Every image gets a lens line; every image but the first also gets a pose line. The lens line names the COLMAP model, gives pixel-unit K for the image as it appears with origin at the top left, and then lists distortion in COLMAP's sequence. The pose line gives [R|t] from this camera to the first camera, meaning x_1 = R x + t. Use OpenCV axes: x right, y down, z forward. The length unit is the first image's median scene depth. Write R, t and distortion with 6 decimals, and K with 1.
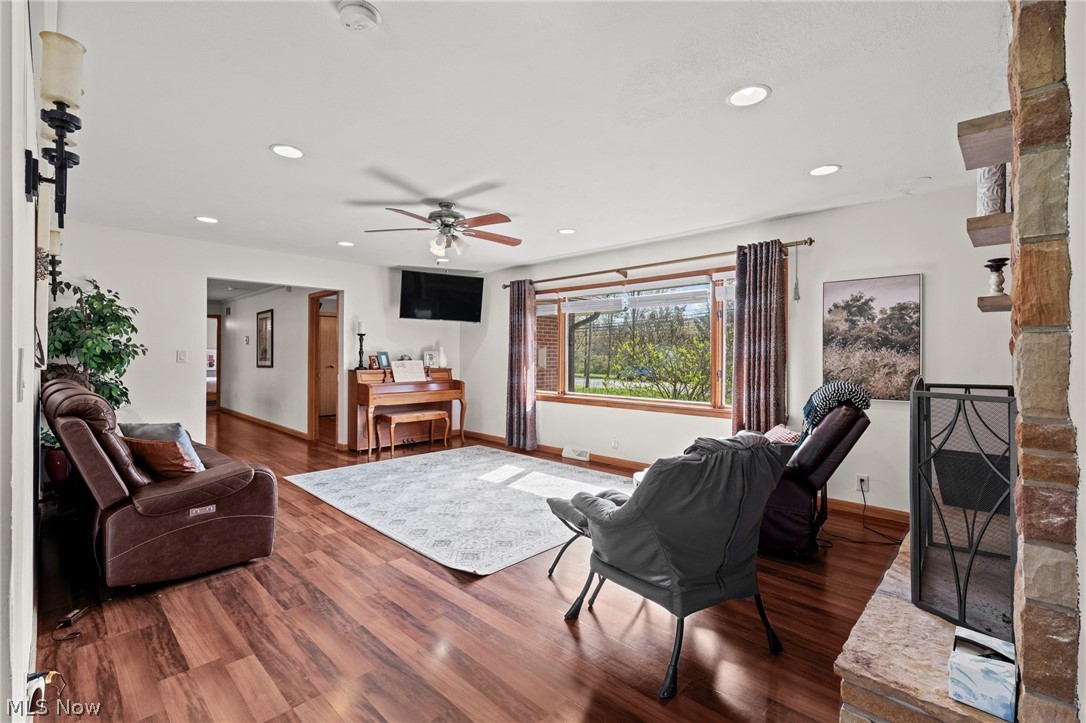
lens RADIAL K [[479.9, 0, 541.9], [0, 479.9, 354.6], [0, 0, 1]] dist [-0.001758, 0.000962]
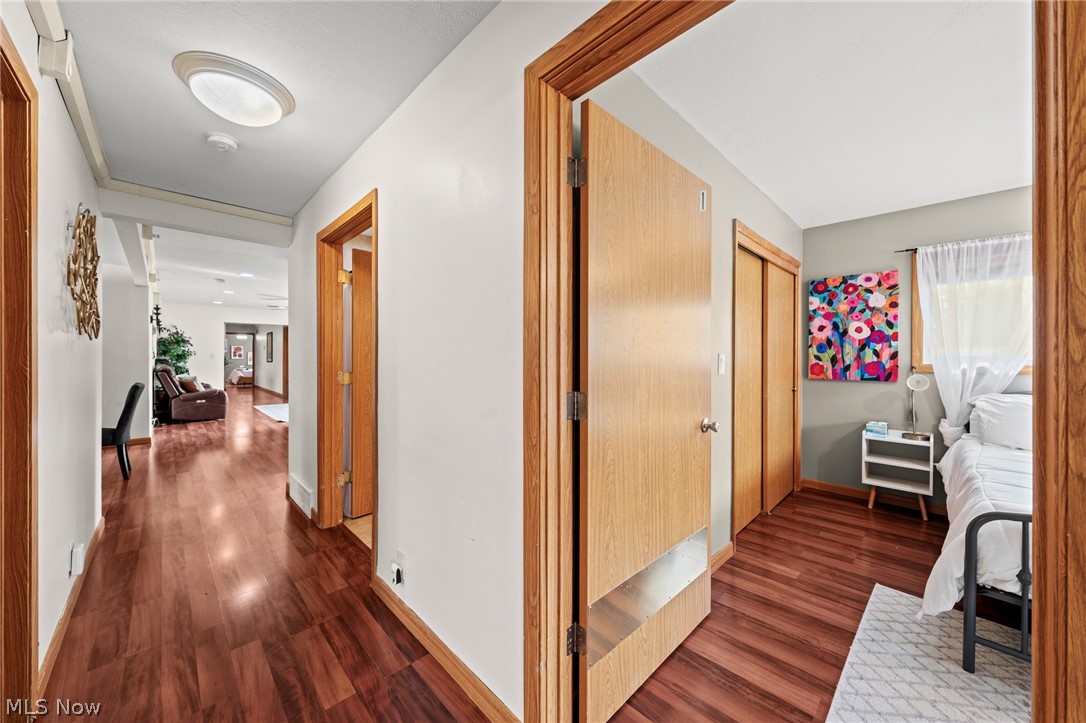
lens RADIAL K [[382.5, 0, 538.5], [0, 382.5, 357.9], [0, 0, 1]] dist [-0.004779, 0.000495]
pose [[0.999748, -0.000298, -0.022444, 1.147331], [0.000389, 0.999992, 0.004050, 0.007393], [0.022443, -0.004058, 0.999740, -1.080681]]
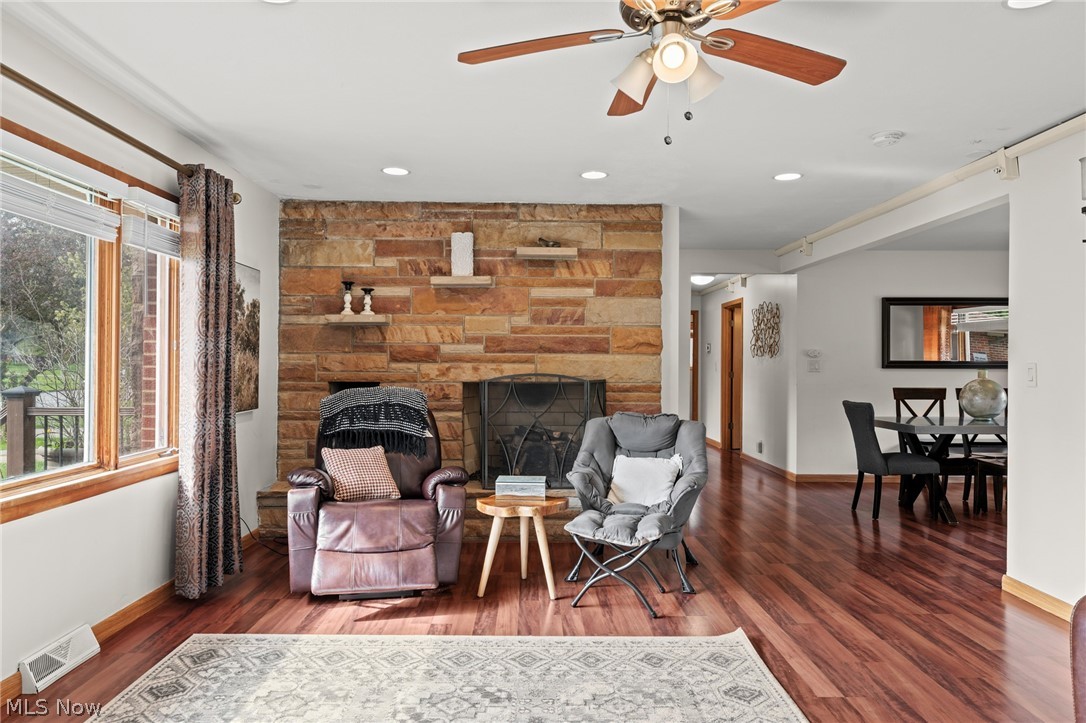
lens RADIAL K [[724.8, 0, 550.5], [0, 724.8, 359.0], [0, 0, 1]] dist [0.005696, -0.001524]
pose [[-0.719337, -0.003059, 0.694654, -0.509313], [-0.009575, 0.999939, -0.005512, 0.003842], [-0.694595, -0.010616, -0.719323, 1.415158]]
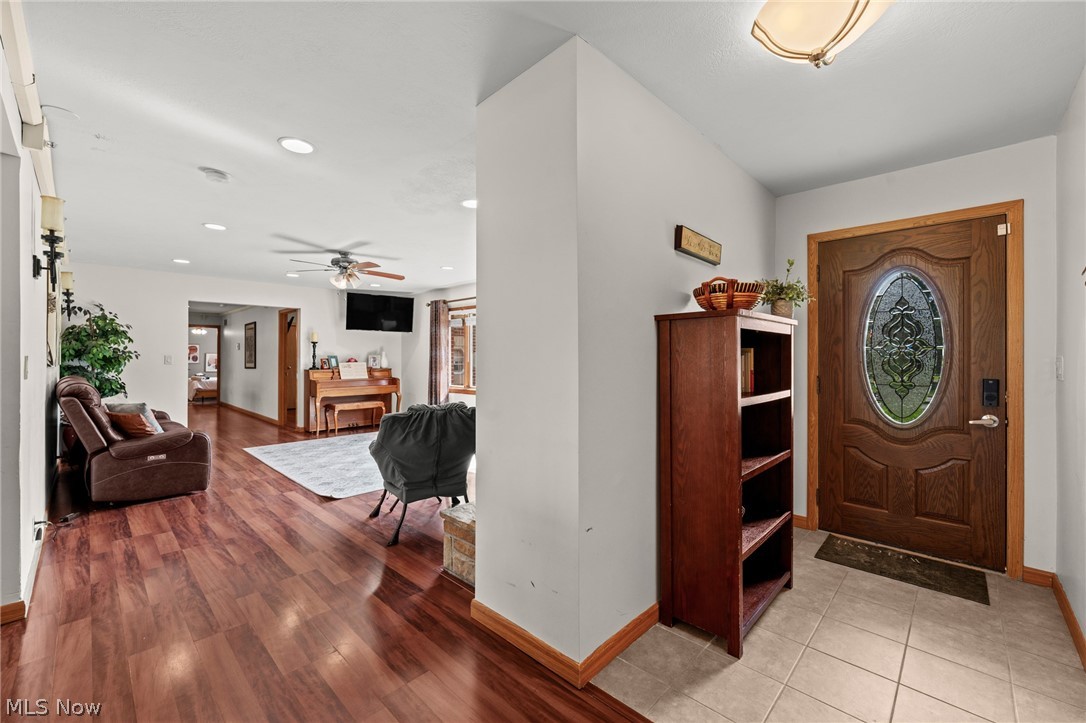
lens RADIAL K [[438.0, 0, 543.6], [0, 438.0, 356.1], [0, 0, 1]] dist [-0.004094, 0.000943]
pose [[0.999947, -0.003626, 0.009675, 0.364819], [0.003657, 0.999988, -0.003206, 0.001444], [-0.009664, 0.003241, 0.999948, -0.296027]]
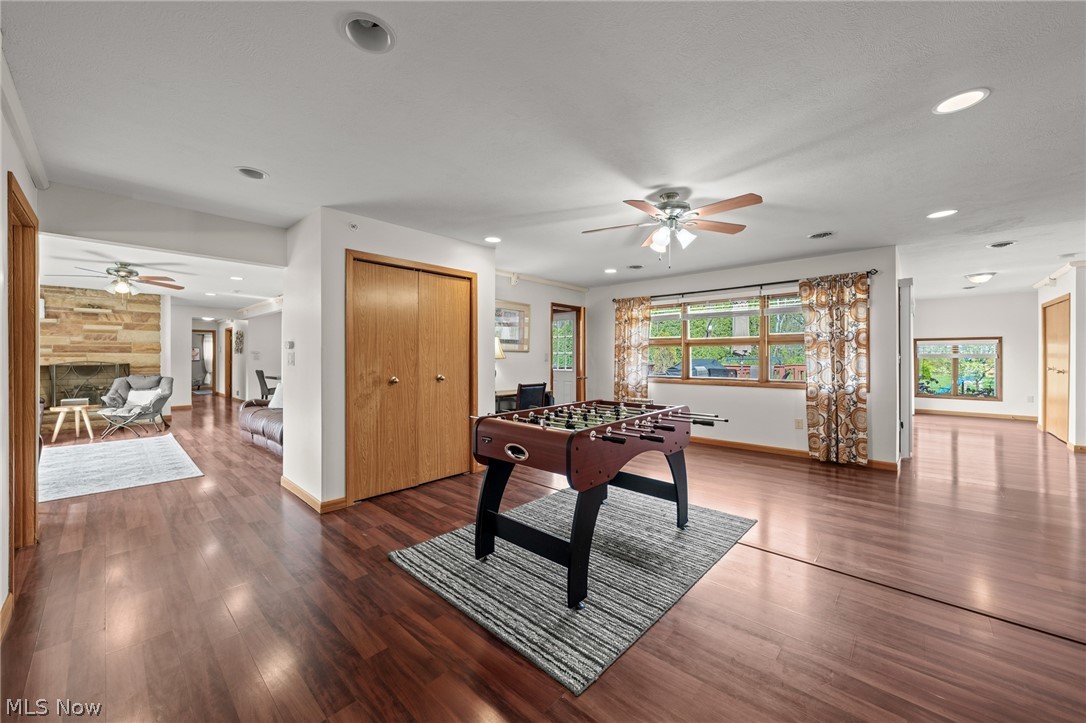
lens RADIAL K [[408.3, 0, 542.6], [0, 408.3, 358.0], [0, 0, 1]] dist [0.001820, 0.000128]
pose [[-0.999610, -0.005604, -0.027370, -1.502547], [-0.005562, 0.999983, -0.001623, 0.001162], [0.027379, -0.001470, -0.999624, 2.313269]]
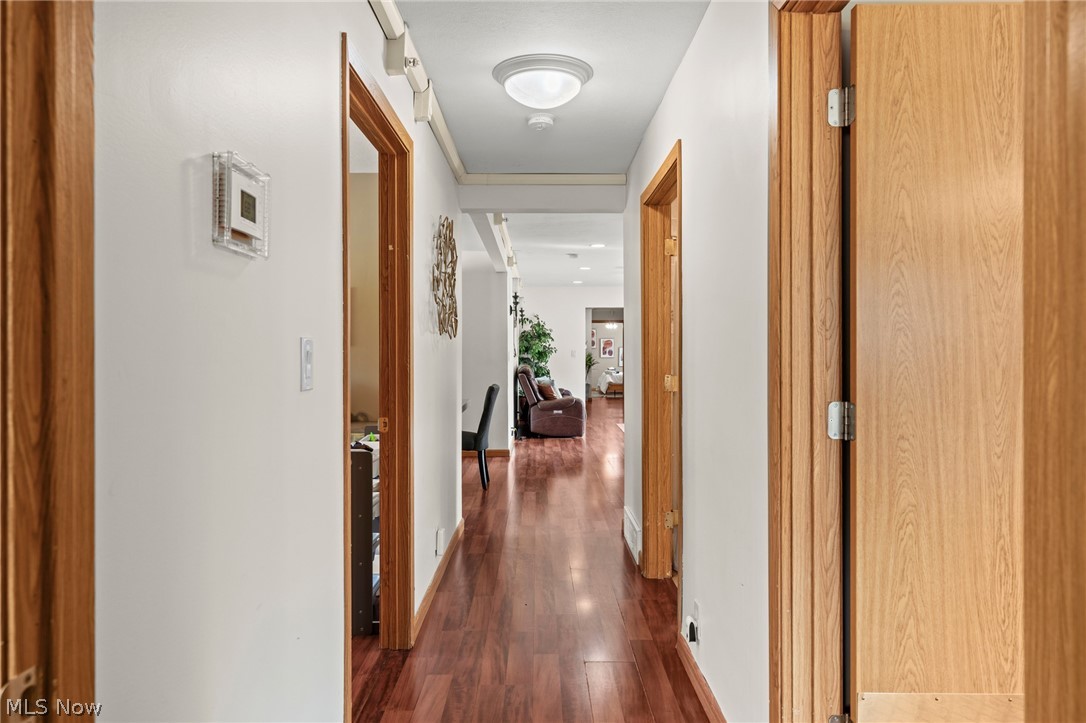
lens RADIAL K [[718.3, 0, 549.9], [0, 718.3, 357.7], [0, 0, 1]] dist [-0.003219, -0.002595]
pose [[0.708067, -0.000001, -0.706146, 1.353349], [0.004905, 0.999976, 0.004916, 0.006447], [0.706129, -0.006944, 0.708049, -1.203334]]
